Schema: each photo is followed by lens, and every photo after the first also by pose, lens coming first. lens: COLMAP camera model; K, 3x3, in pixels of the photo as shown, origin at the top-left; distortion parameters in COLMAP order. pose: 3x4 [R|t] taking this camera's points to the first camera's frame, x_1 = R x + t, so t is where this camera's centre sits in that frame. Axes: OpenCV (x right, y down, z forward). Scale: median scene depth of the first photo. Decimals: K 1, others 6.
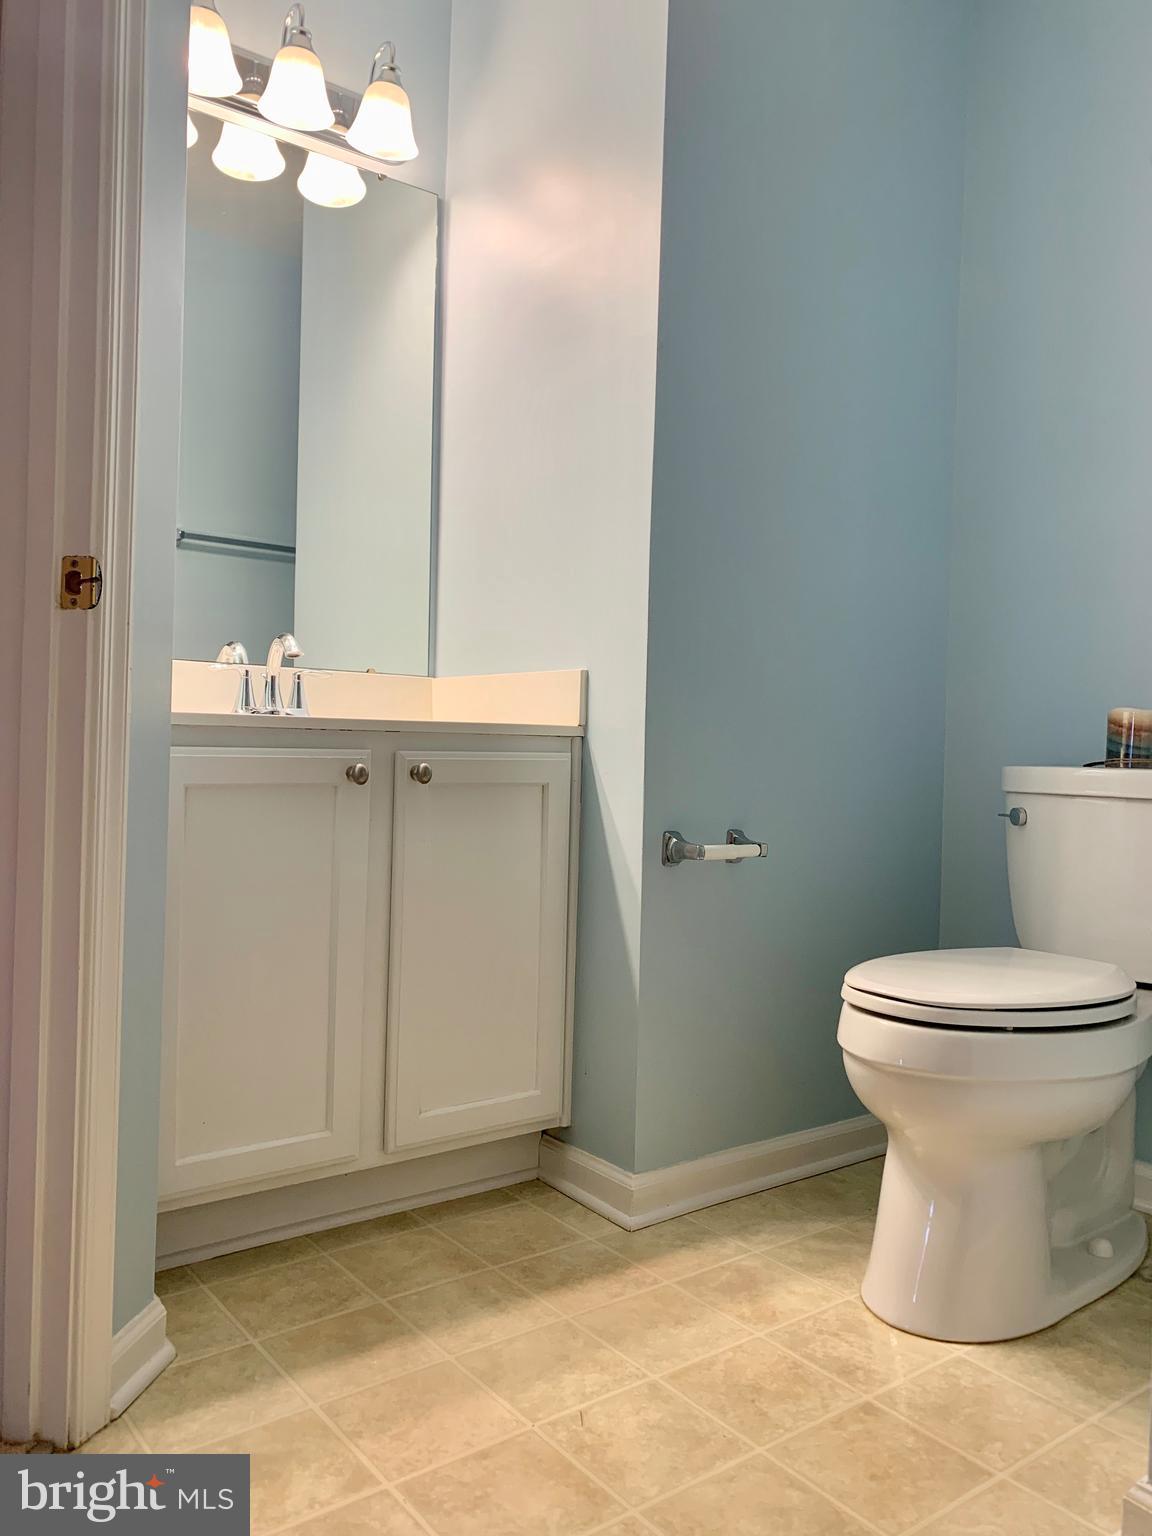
lens RADIAL K [[1166.2, 0, 579.8], [0, 1166.2, 773.3], [0, 0, 1]] dist [0.050499, -0.056224]
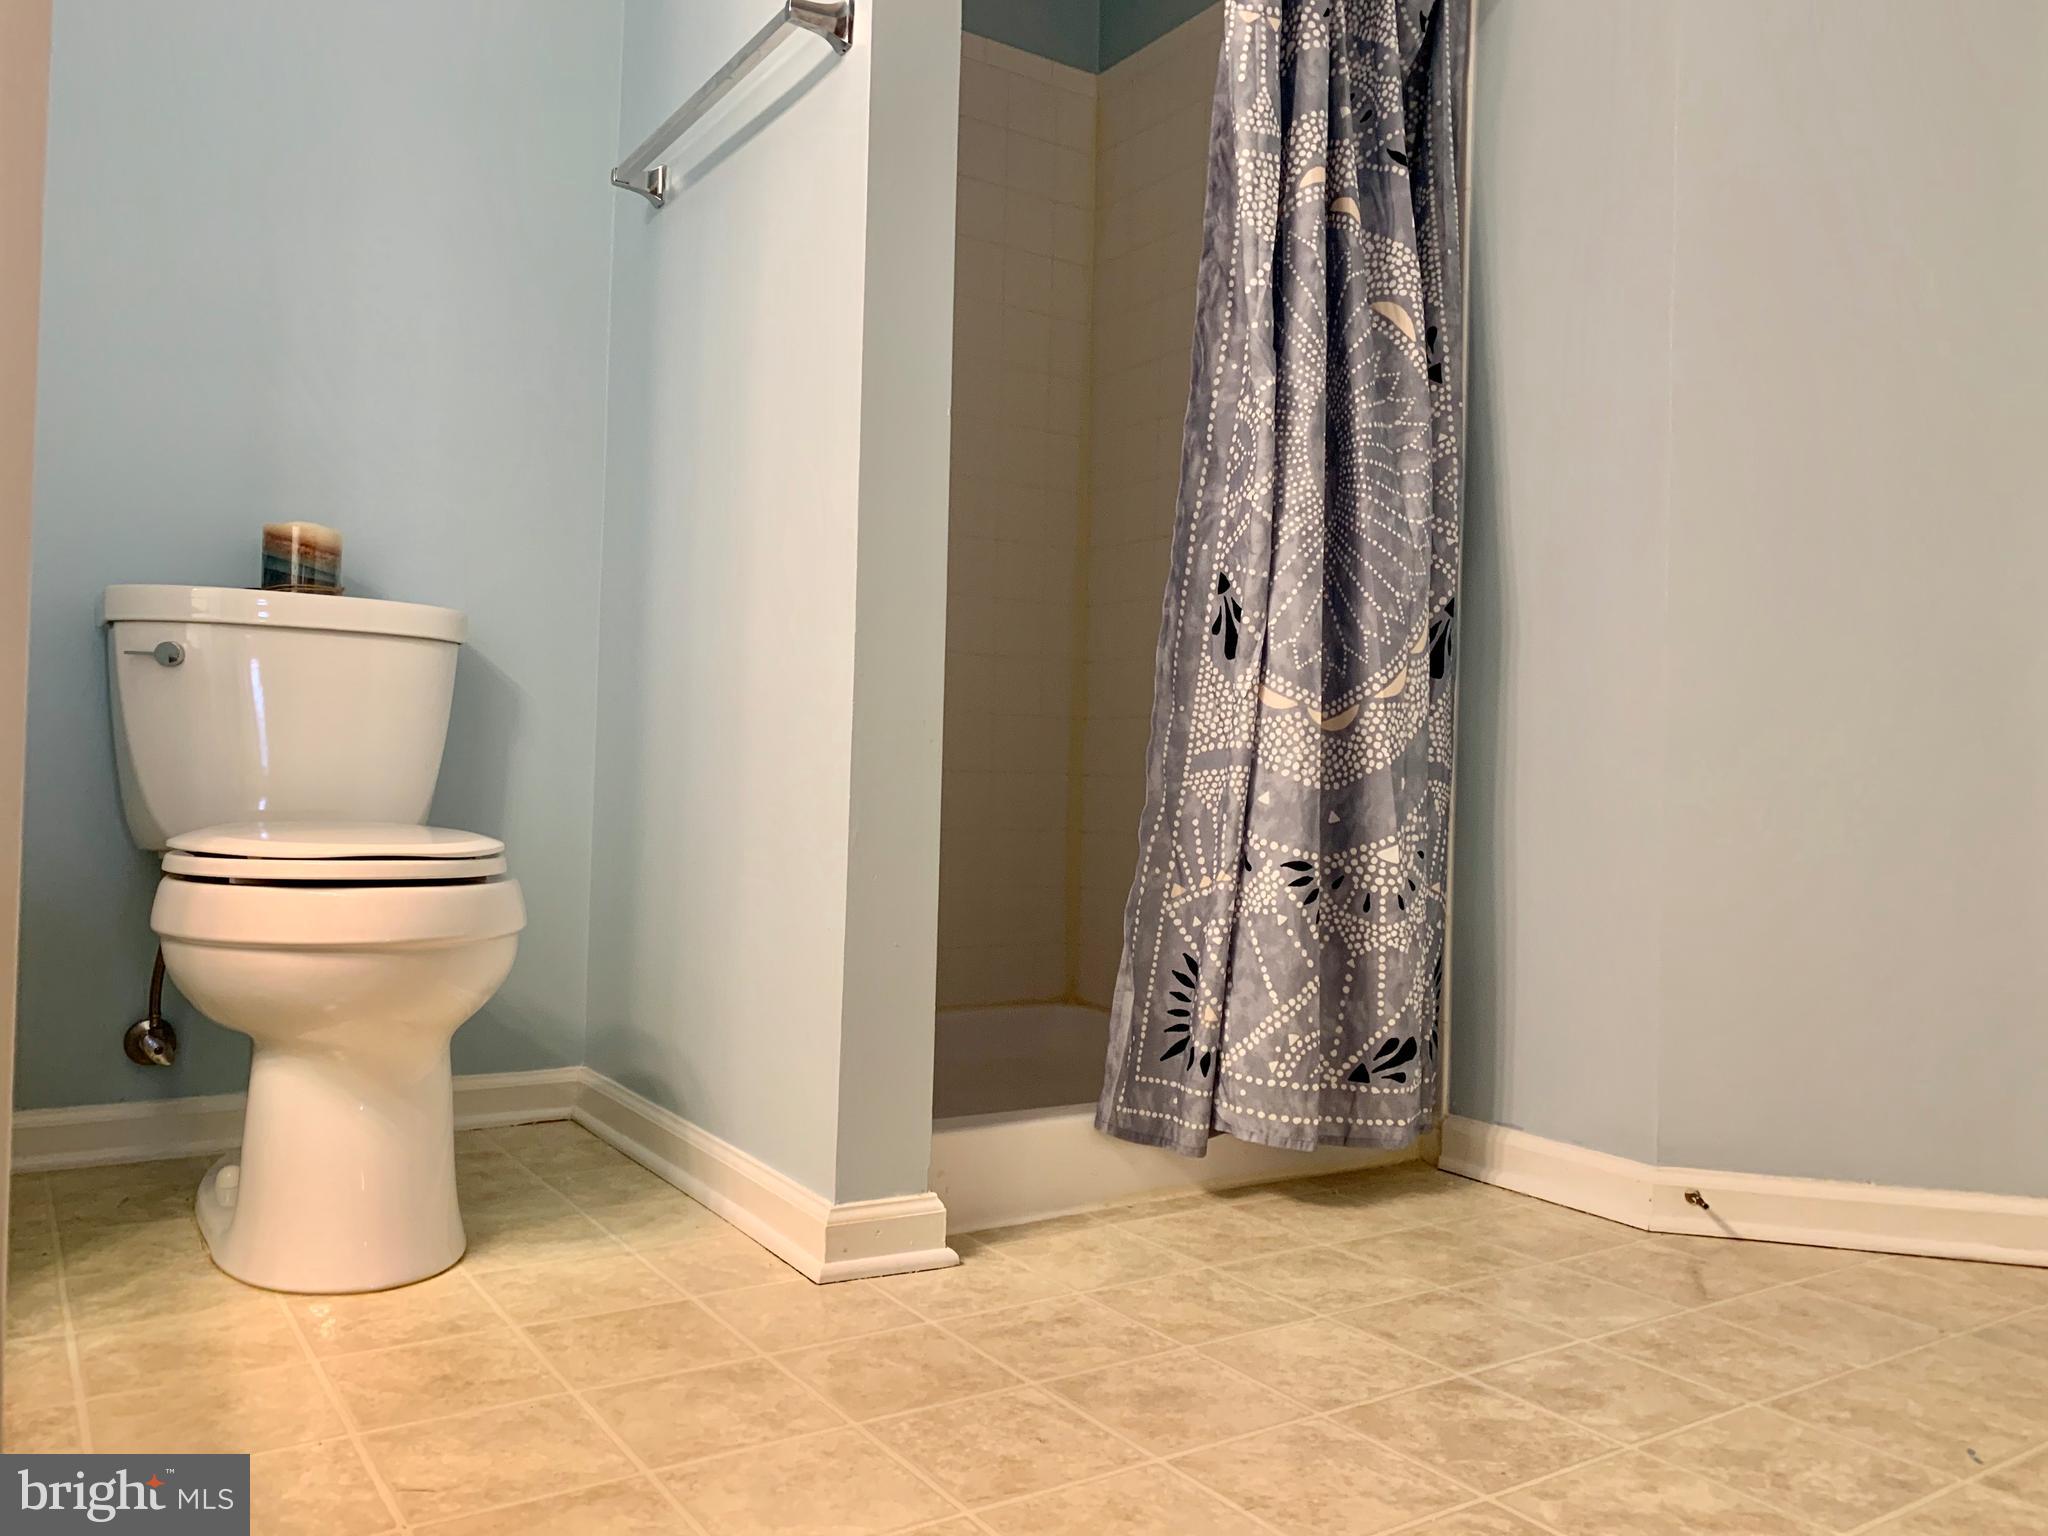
lens RADIAL K [[1554.9, 0, 1030.3], [0, 1554.9, 766.9], [0, 0, 1]] dist [0.050499, -0.056224]
pose [[0.089746, -0.031973, 0.995451, -0.877519], [-0.000698, 0.999482, 0.032166, 0.123195], [-0.995964, -0.003582, 0.089677, 0.617687]]
